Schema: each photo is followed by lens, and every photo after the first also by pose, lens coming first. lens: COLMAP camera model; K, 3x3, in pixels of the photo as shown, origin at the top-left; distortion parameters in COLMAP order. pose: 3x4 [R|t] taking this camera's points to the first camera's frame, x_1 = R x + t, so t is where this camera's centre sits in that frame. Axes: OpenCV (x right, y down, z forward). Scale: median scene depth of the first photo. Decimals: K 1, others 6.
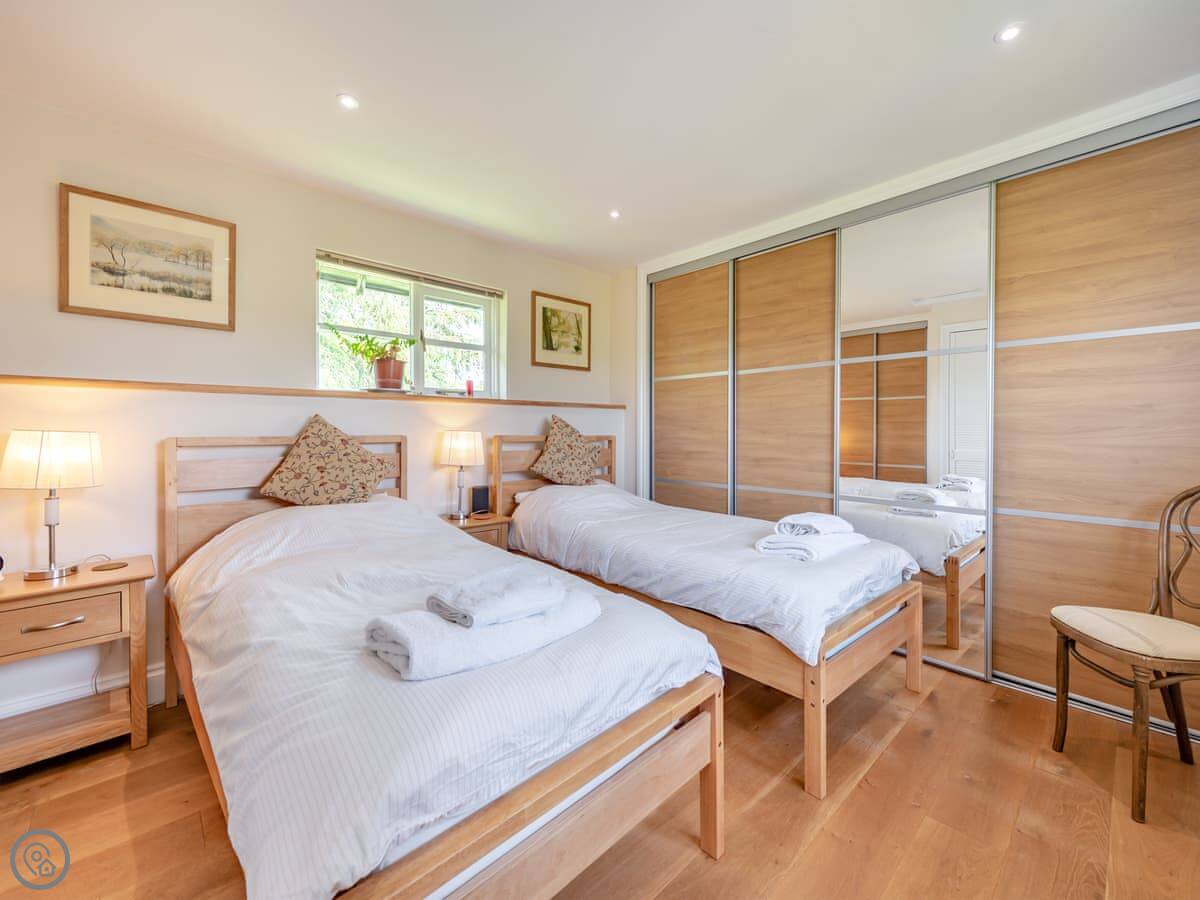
lens RADIAL K [[478.7, 0, 600.7], [0, 478.7, 439.0], [0, 0, 1]] dist [0.019272, -0.005973]
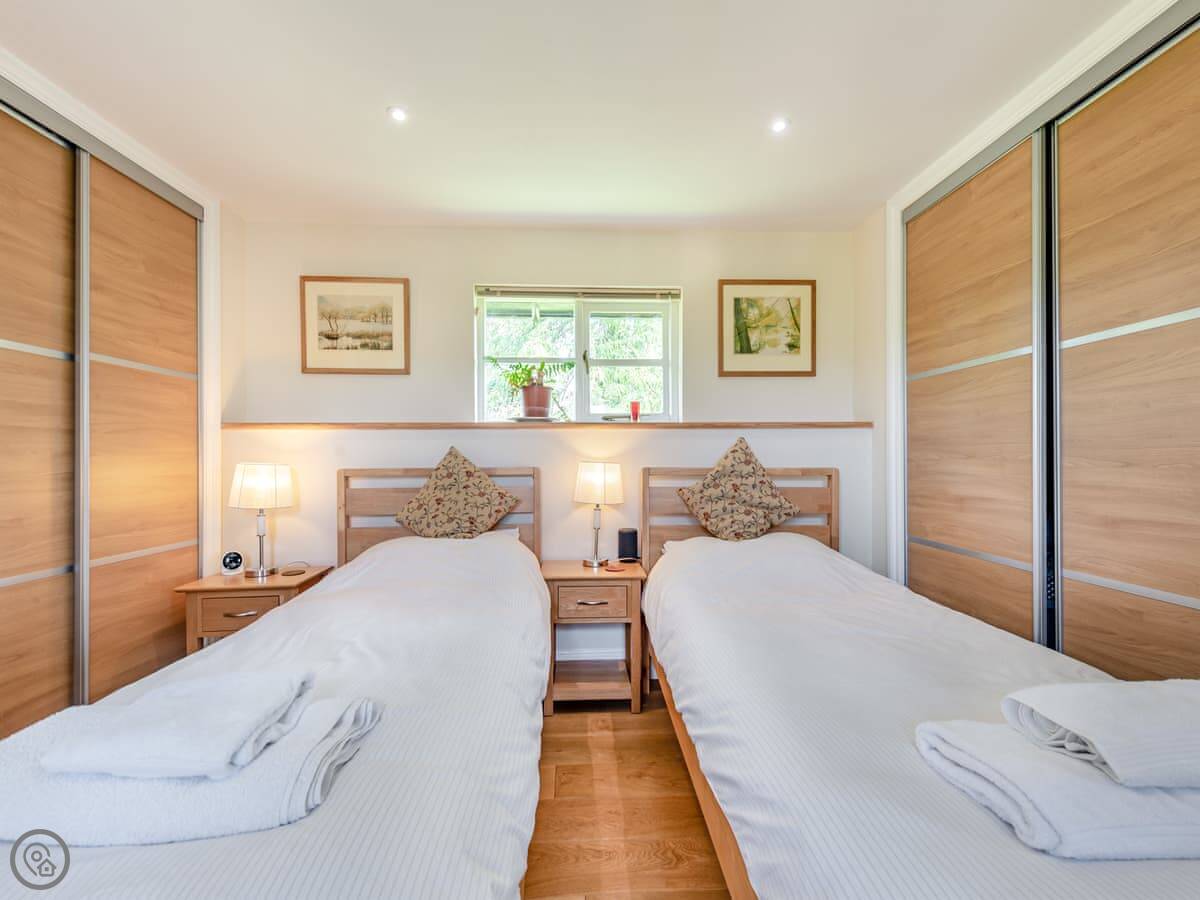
lens RADIAL K [[508.4, 0, 604.4], [0, 508.4, 459.2], [0, 0, 1]] dist [0.021926, -0.007628]
pose [[0.779081, -0.006212, -0.626892, 0.260335], [-0.005214, 0.999852, -0.016387, -0.006778], [0.626901, 0.016035, 0.778934, 0.284278]]
